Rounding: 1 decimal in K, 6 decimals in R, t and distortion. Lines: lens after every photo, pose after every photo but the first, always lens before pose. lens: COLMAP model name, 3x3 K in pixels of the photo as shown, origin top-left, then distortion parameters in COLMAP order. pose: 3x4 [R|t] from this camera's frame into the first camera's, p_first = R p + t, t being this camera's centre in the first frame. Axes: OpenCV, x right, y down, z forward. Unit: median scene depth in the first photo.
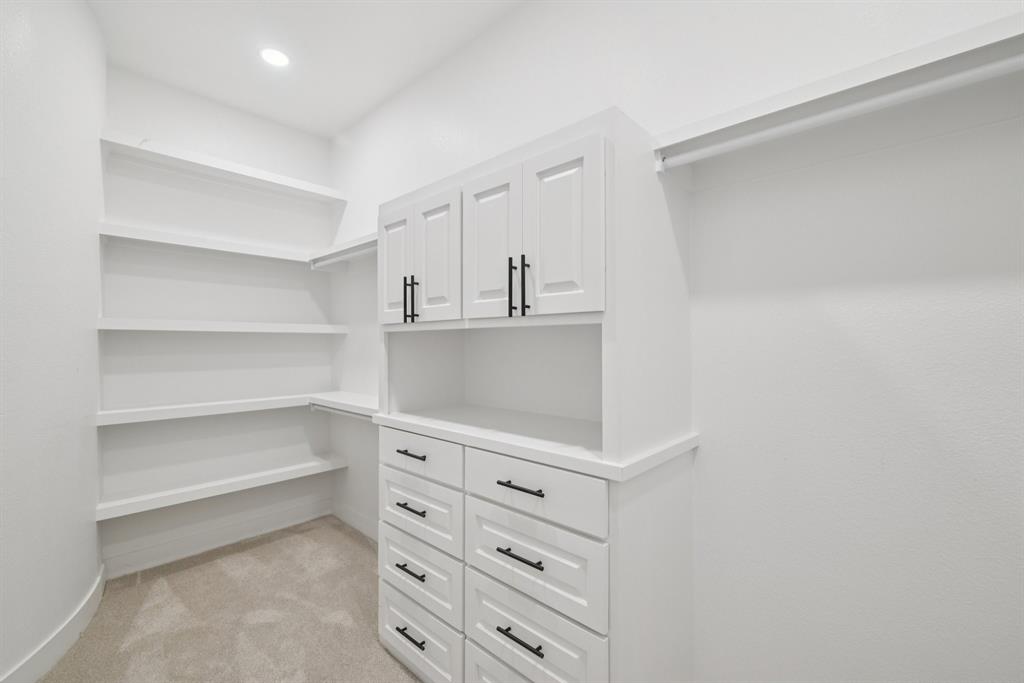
lens RADIAL K [[432.8, 0, 512.0], [0, 432.8, 341.5], [0, 0, 1]] dist [-0.000241, -0.000077]
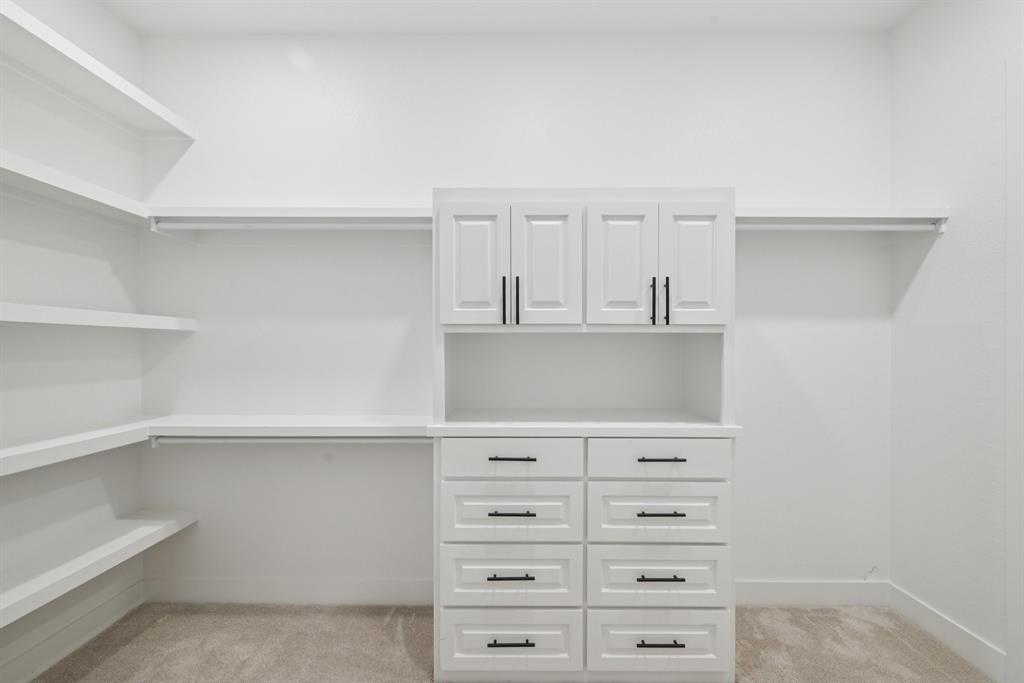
lens RADIAL K [[406.9, 0, 512.5], [0, 406.9, 353.0], [0, 0, 1]] dist [0.000220, -0.000062]
pose [[0.733727, 0.000010, 0.679445, -0.857050], [-0.007800, 0.999934, 0.008408, 0.013425], [-0.679400, -0.011469, 0.733678, 0.324642]]
